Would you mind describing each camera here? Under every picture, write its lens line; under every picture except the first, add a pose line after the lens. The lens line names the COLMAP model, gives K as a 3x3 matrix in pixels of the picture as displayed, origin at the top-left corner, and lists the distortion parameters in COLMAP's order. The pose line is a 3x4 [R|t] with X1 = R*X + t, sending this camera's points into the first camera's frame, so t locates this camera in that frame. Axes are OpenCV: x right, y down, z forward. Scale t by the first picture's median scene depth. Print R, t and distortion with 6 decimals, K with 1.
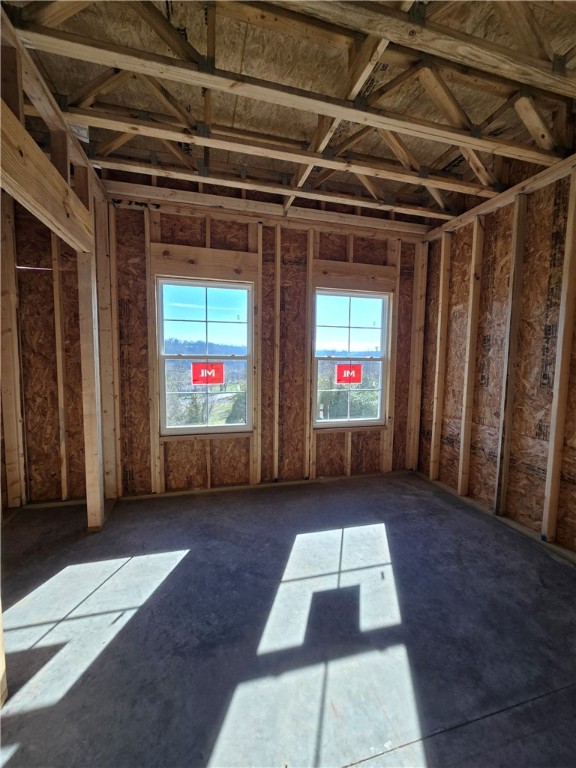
lens RADIAL K [[316.6, 0, 287.8], [0, 316.6, 385.5], [0, 0, 1]] dist [-0.009825, 0.002162]
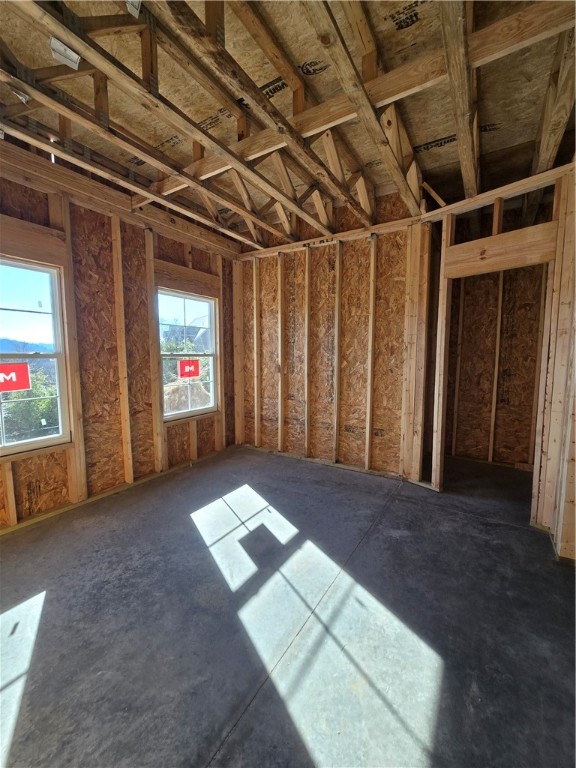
lens RADIAL K [[316.6, 0, 283.5], [0, 316.6, 383.3], [0, 0, 1]] dist [-0.009825, 0.002162]
pose [[0.730325, -0.078549, 0.678568, -0.373672], [0.074338, 0.996606, 0.035356, -0.000495], [-0.679043, 0.024622, 0.733686, -0.037449]]
